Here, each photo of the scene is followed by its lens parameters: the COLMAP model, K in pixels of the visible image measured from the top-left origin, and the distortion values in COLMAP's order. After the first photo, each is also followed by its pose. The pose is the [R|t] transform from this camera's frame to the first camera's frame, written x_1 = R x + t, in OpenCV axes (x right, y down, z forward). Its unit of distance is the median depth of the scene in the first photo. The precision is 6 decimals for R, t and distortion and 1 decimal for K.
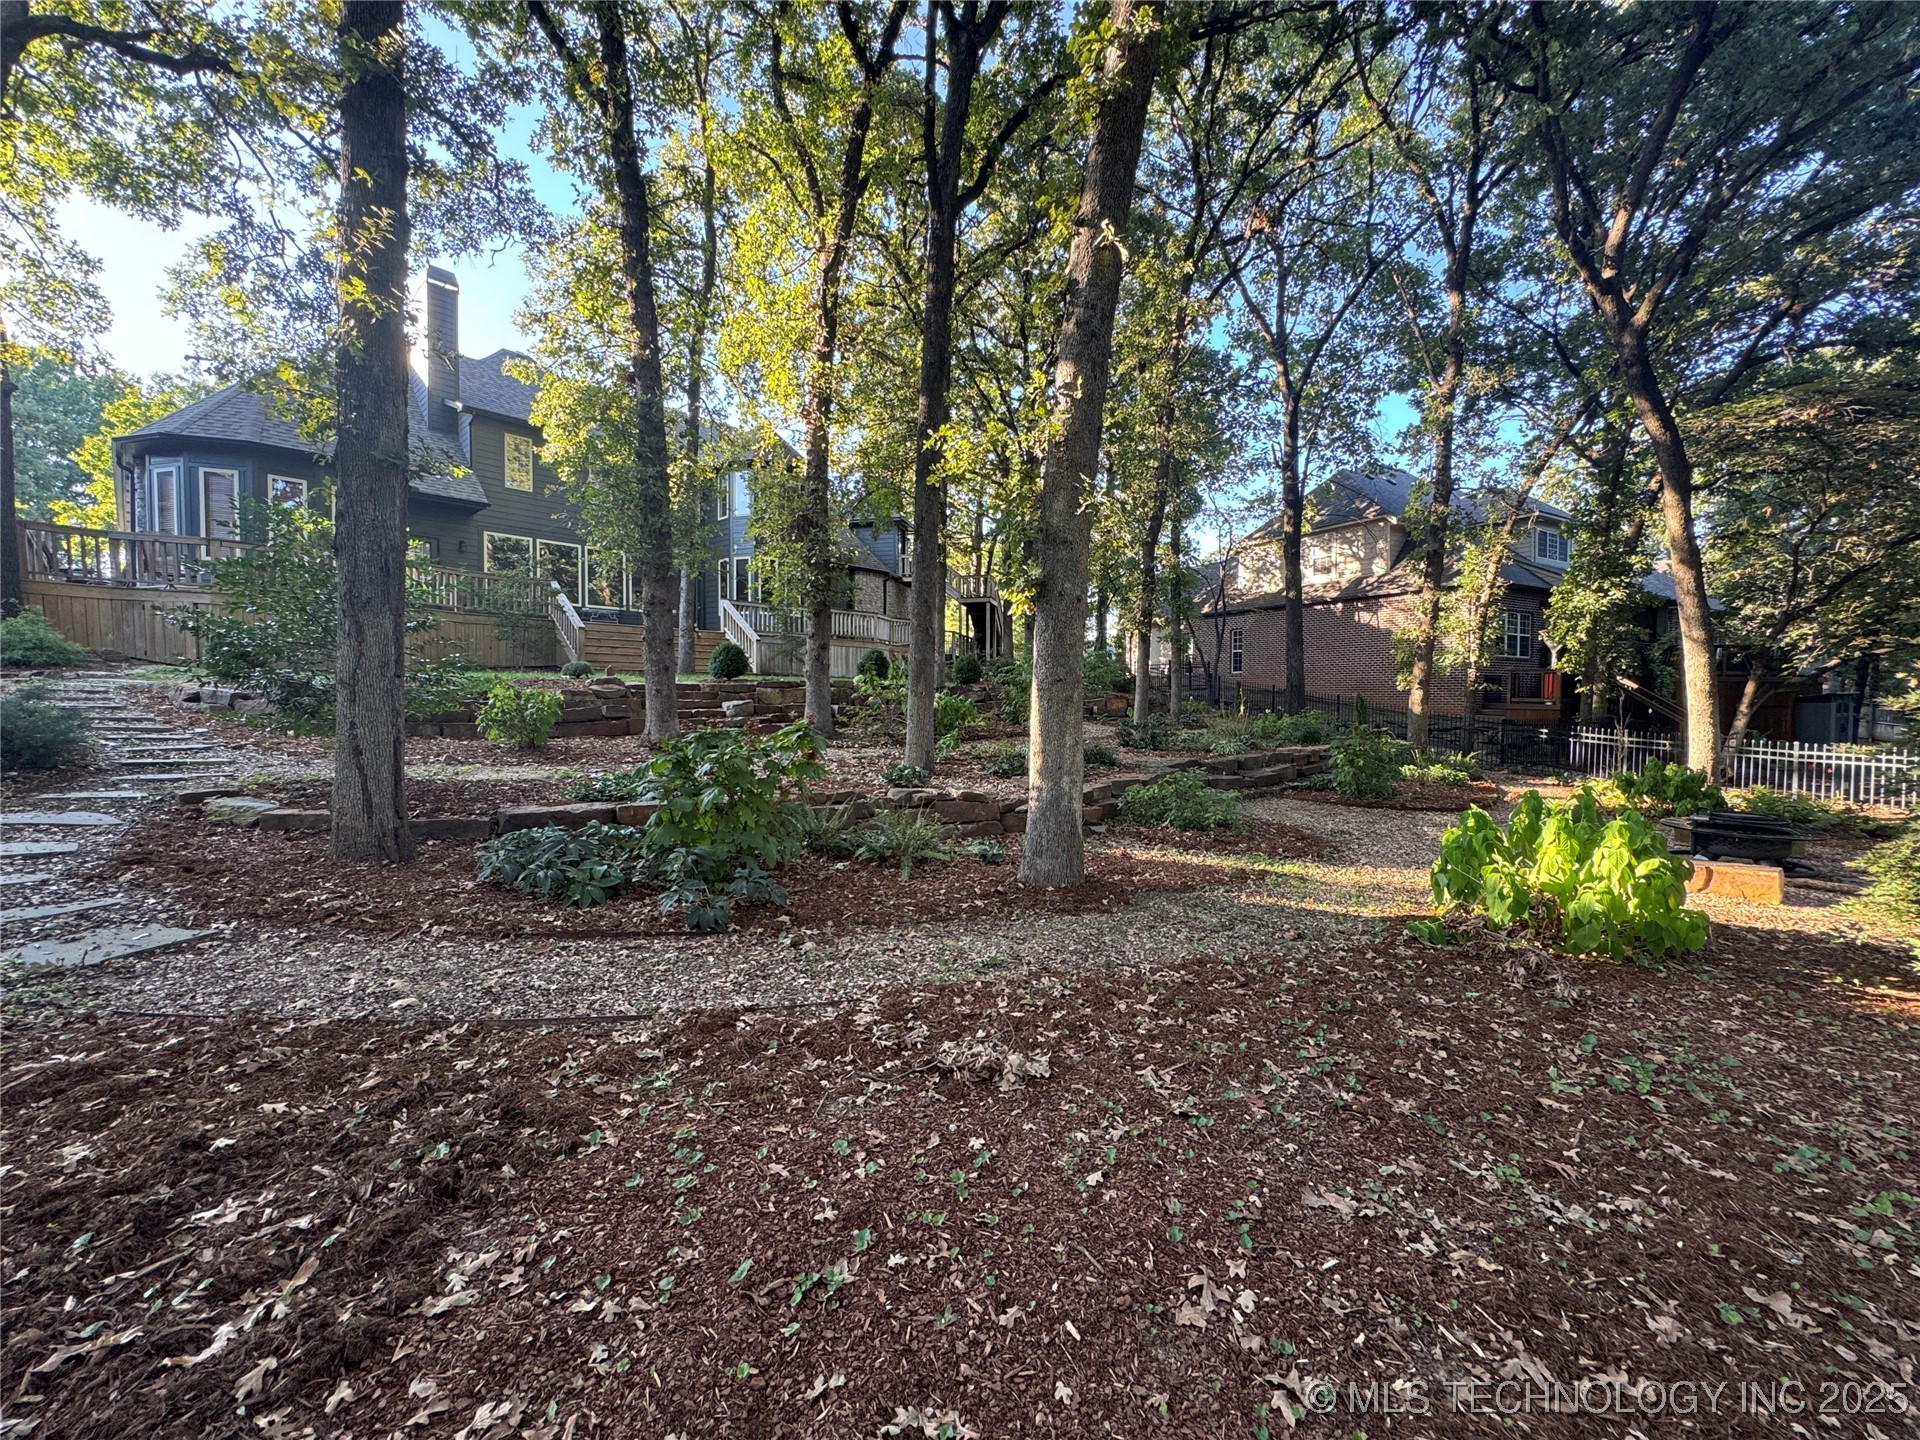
lens RADIAL K [[768.2, 0, 960.0], [0, 768.2, 720.0], [0, 0, 1]] dist [-0.003282, 0.000097]
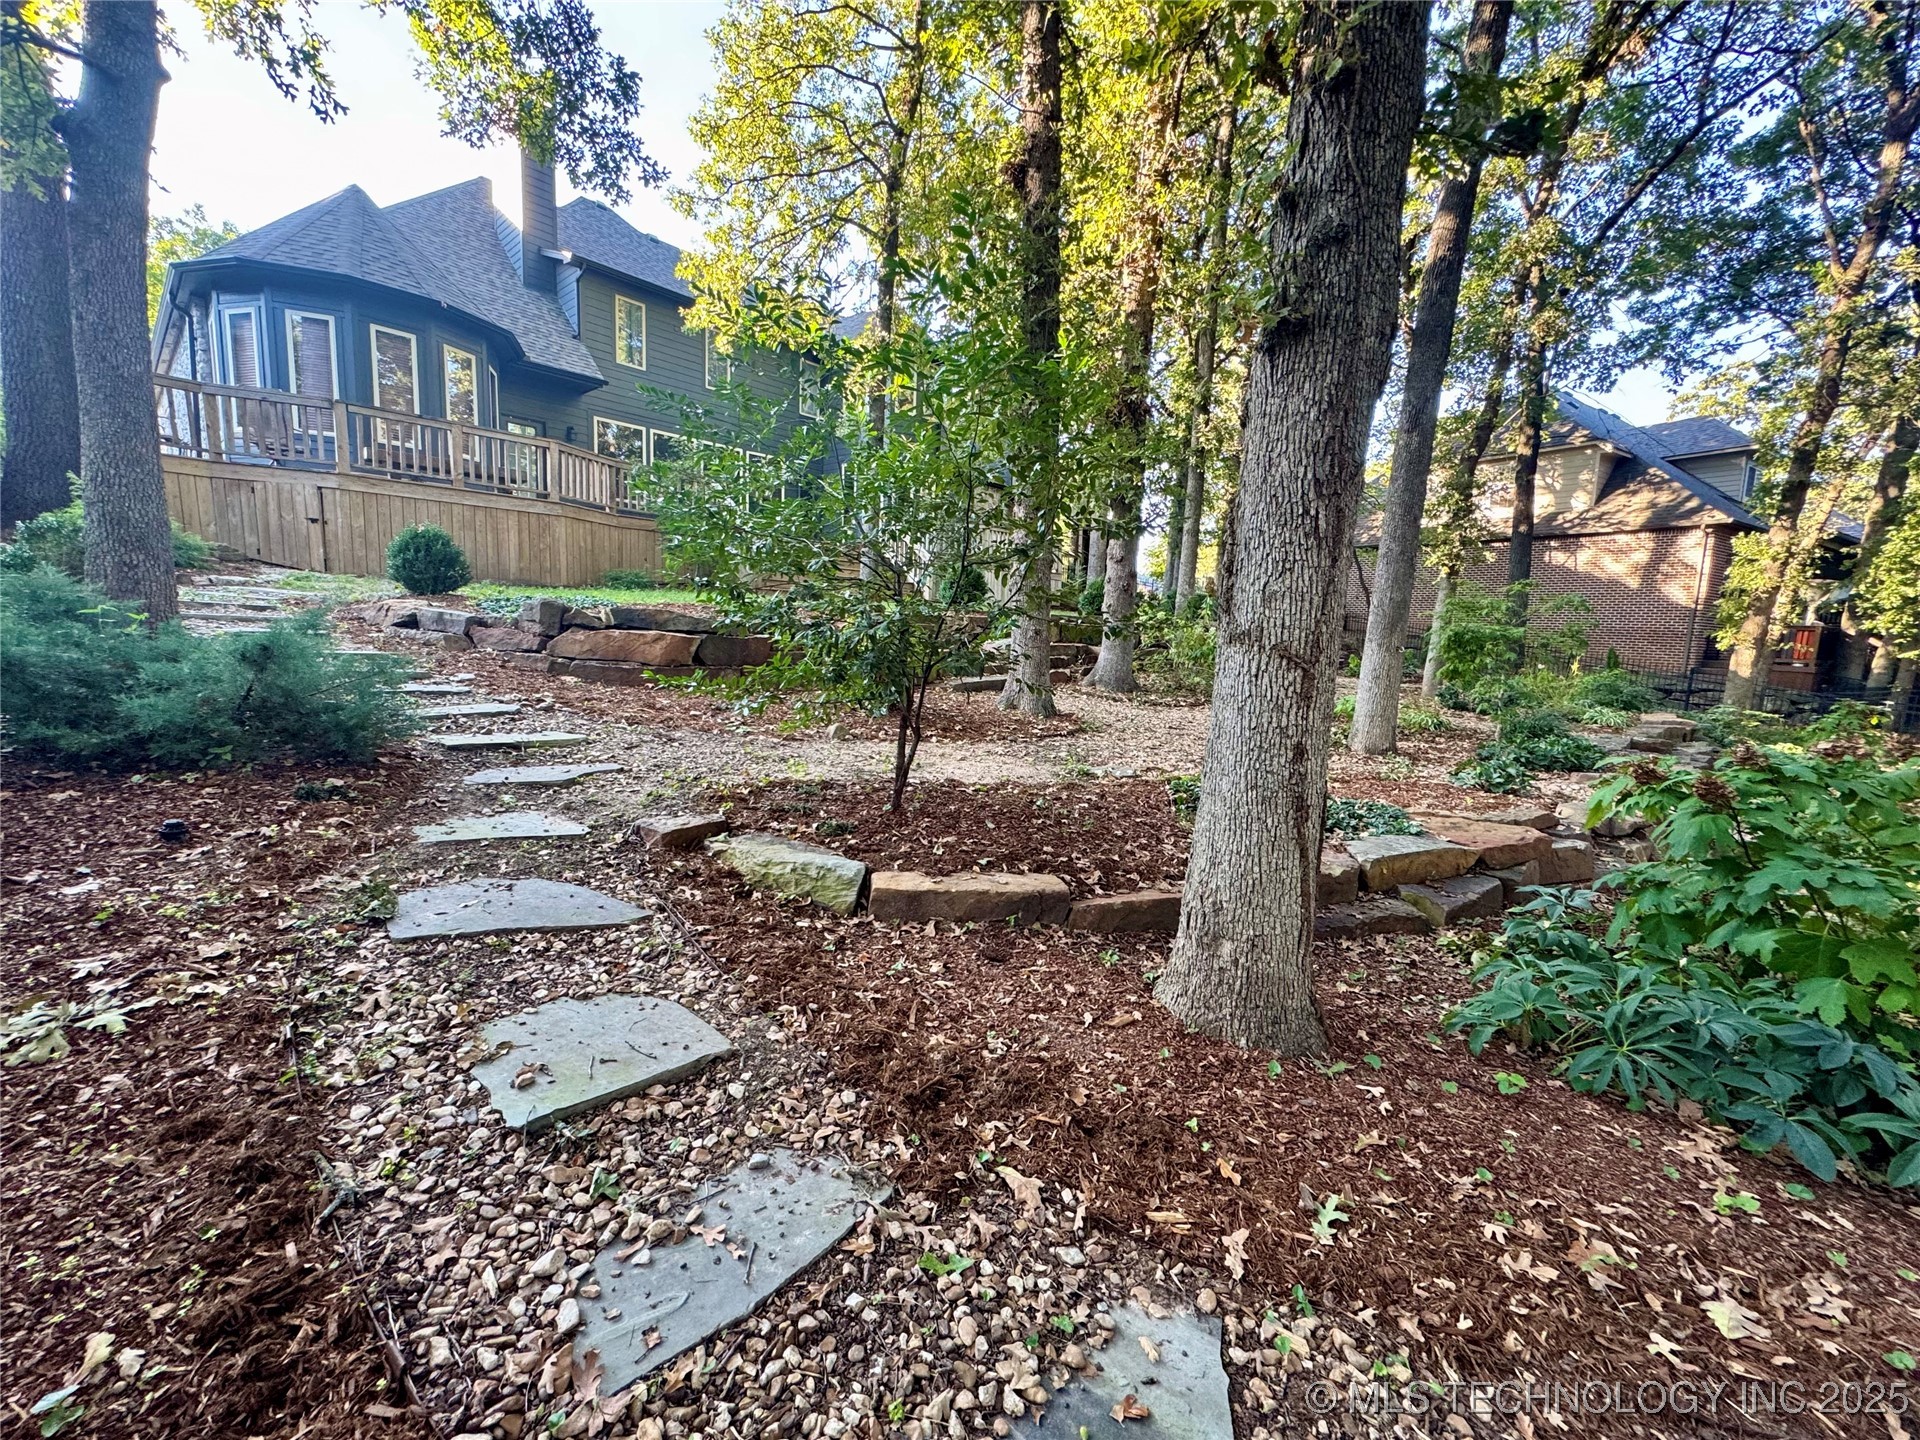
lens RADIAL K [[768.2, 0, 960.0], [0, 768.2, 720.0], [0, 0, 1]] dist [-0.003282, 0.000097]
pose [[0.999356, 0.030260, 0.019259, -0.217320], [-0.031935, 0.995097, 0.093604, -0.009101], [-0.016332, -0.094158, 0.995423, 0.126745]]
